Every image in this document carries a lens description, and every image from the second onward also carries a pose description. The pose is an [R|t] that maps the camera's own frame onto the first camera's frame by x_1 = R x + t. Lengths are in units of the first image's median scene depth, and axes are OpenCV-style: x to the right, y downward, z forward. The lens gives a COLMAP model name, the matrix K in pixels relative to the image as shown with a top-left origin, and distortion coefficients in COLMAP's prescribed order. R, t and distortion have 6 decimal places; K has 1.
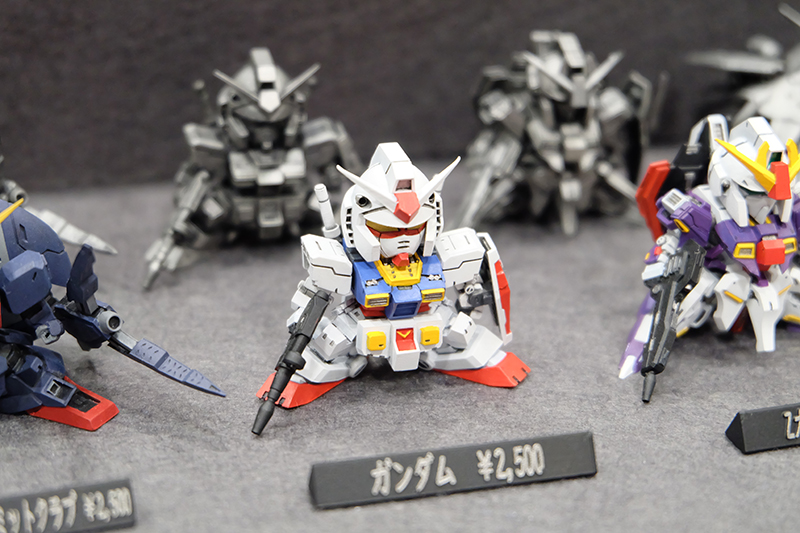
lens RADIAL K [[1398.0, 0, 396.6], [0, 1398.0, 261.9], [0, 0, 1]] dist [-0.093052, 0.000000]
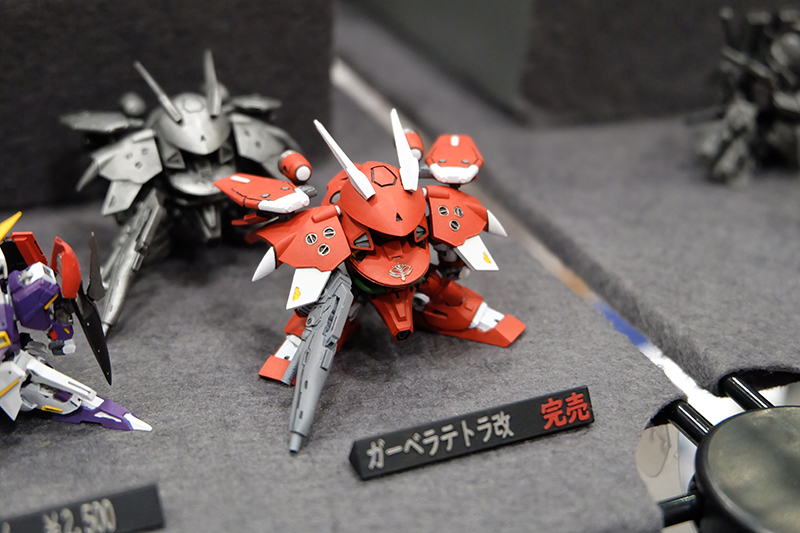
lens RADIAL K [[1187.8, 0, 400.4], [0, 1187.8, 269.0], [0, 0, 1]] dist [-0.112751, 0.000000]
pose [[0.993079, -0.069743, 0.094494, 0.481459], [0.067610, 0.997383, 0.025602, -0.061473], [-0.096032, -0.019036, 0.995196, 0.203320]]
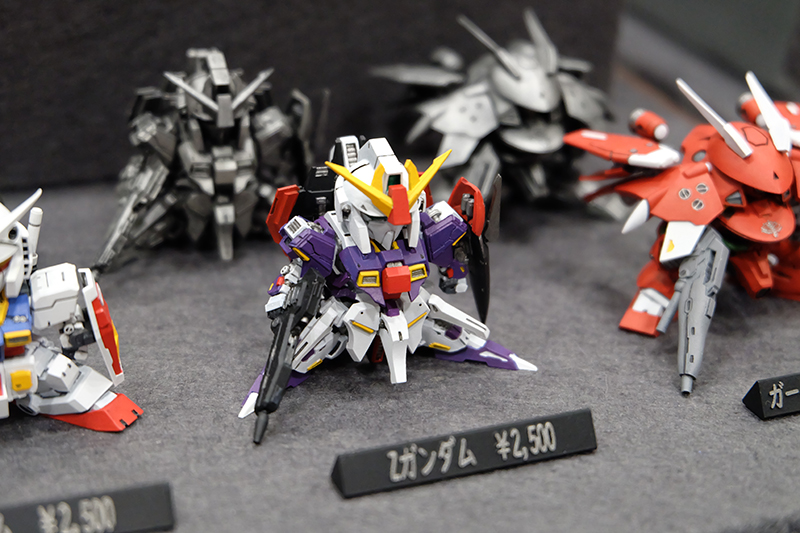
lens RADIAL K [[1398.0, 0, 399.7], [0, 1398.0, 263.3], [0, 0, 1]] dist [-0.093052, 0.000000]
pose [[0.995658, -0.025956, 0.089396, 0.185920], [0.025880, 0.999663, 0.001999, -0.020086], [-0.089418, 0.000324, 0.995994, 0.047296]]
